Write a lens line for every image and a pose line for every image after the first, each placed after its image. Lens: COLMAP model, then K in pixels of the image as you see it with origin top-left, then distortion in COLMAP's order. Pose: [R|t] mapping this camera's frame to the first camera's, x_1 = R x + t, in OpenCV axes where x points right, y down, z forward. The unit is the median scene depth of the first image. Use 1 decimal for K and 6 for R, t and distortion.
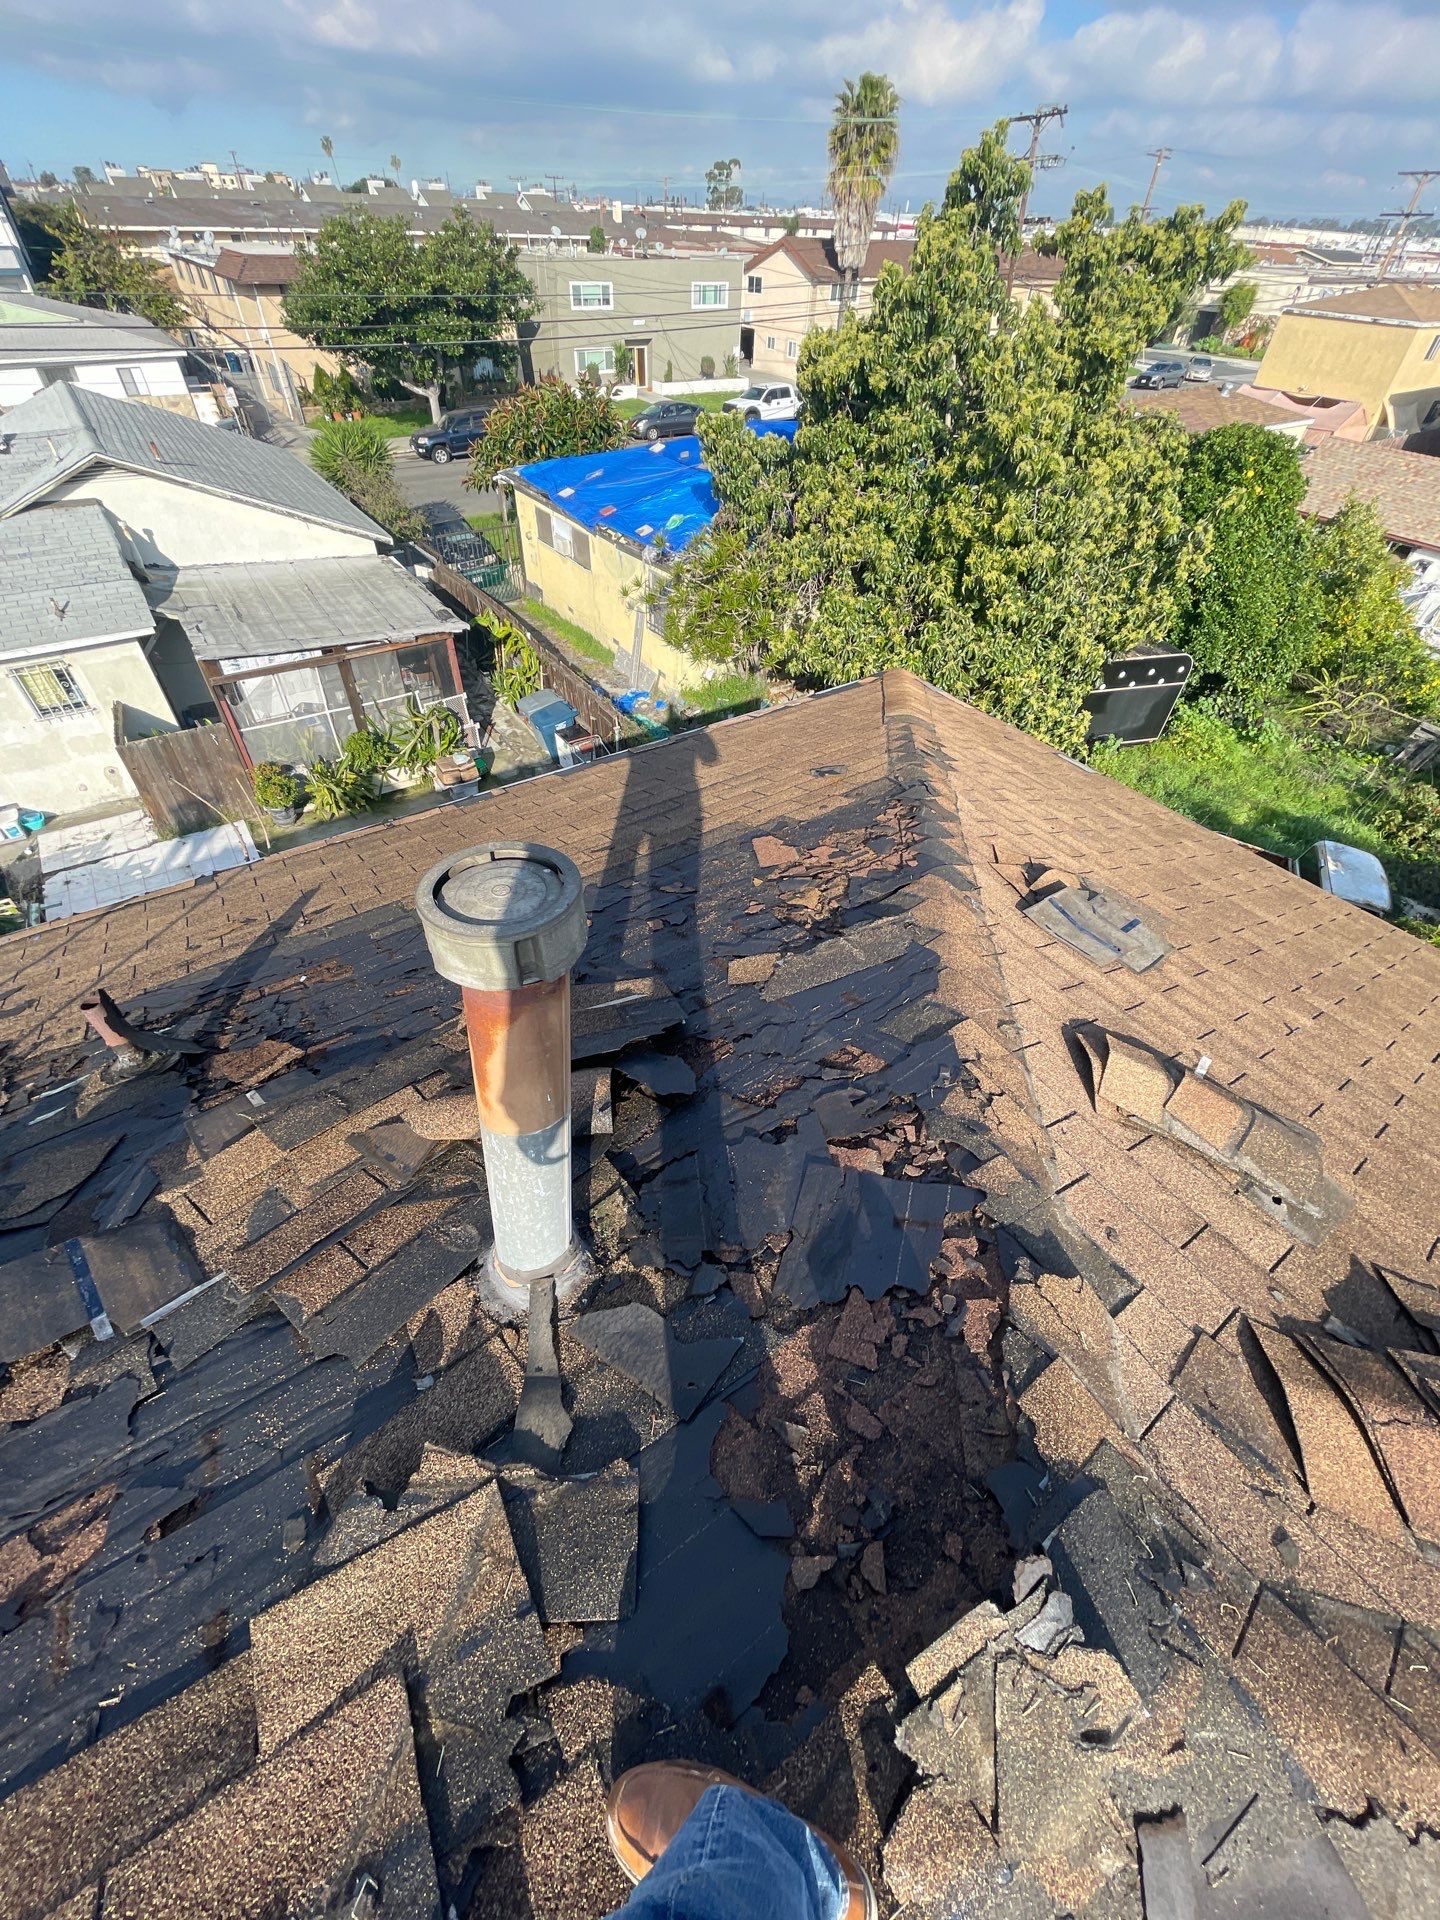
lens RADIAL K [[771.8, 0, 706.5], [0, 771.8, 949.5], [0, 0, 1]] dist [-0.002587, 0.000041]
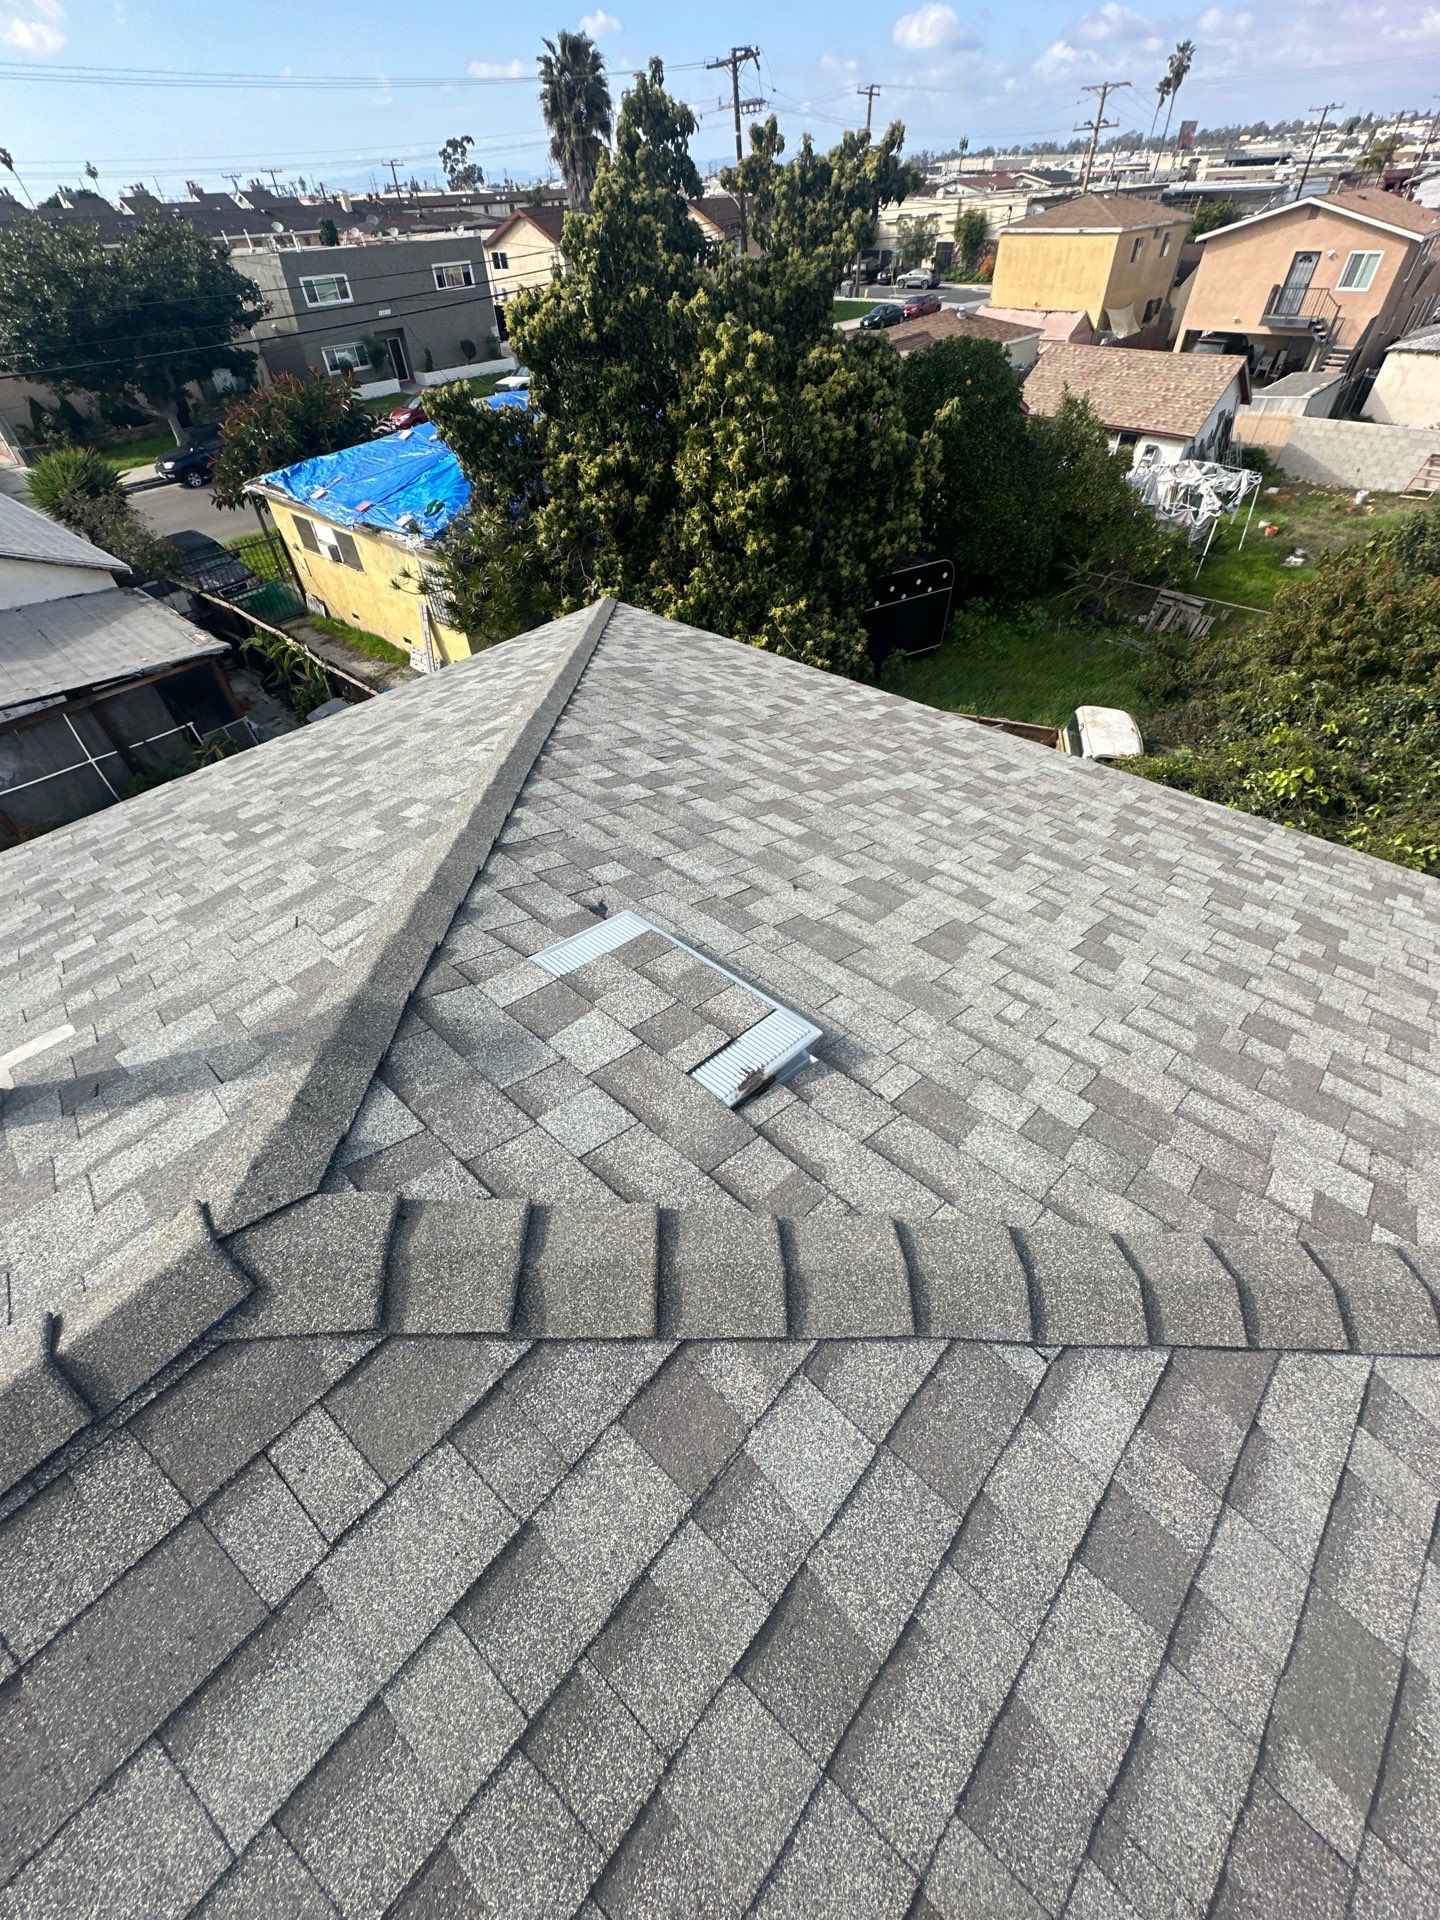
lens RADIAL K [[771.8, 0, 703.9], [0, 771.8, 949.0], [0, 0, 1]] dist [-0.002587, 0.000041]
pose [[0.971322, -0.208414, 0.114443, 0.048706], [0.206113, 0.978014, 0.031712, 0.025600], [-0.118536, -0.007215, 0.992924, -0.011758]]
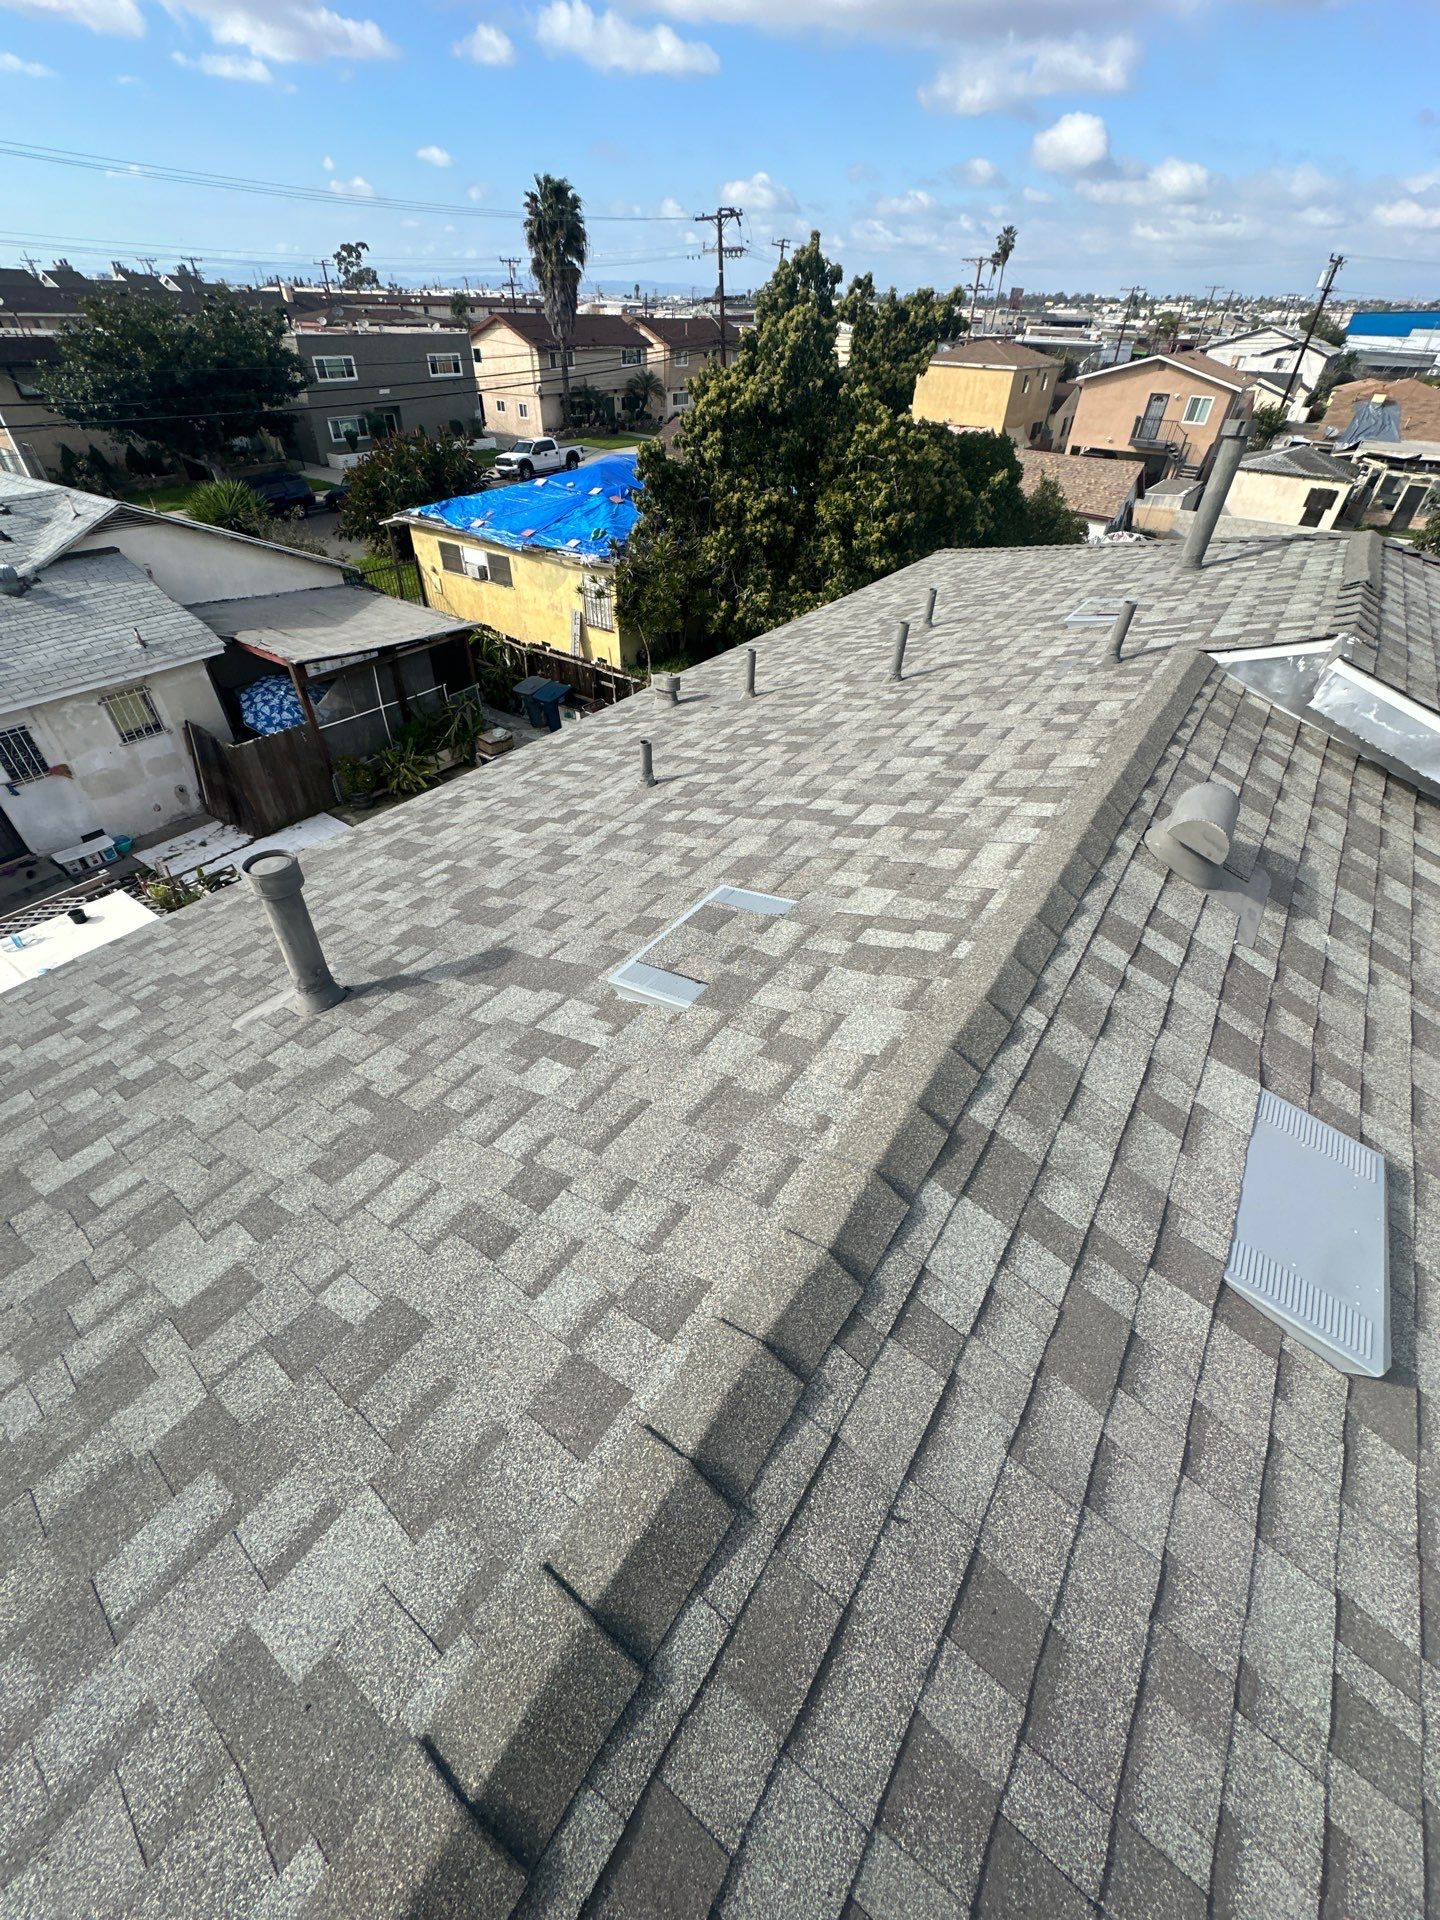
lens RADIAL K [[771.8, 0, 707.9], [0, 771.8, 949.2], [0, 0, 1]] dist [-0.002587, 0.000041]
pose [[0.937055, -0.228960, 0.263637, -0.261224], [0.243526, 0.969610, -0.023500, 0.118814], [-0.250244, 0.086224, 0.964336, -0.127457]]
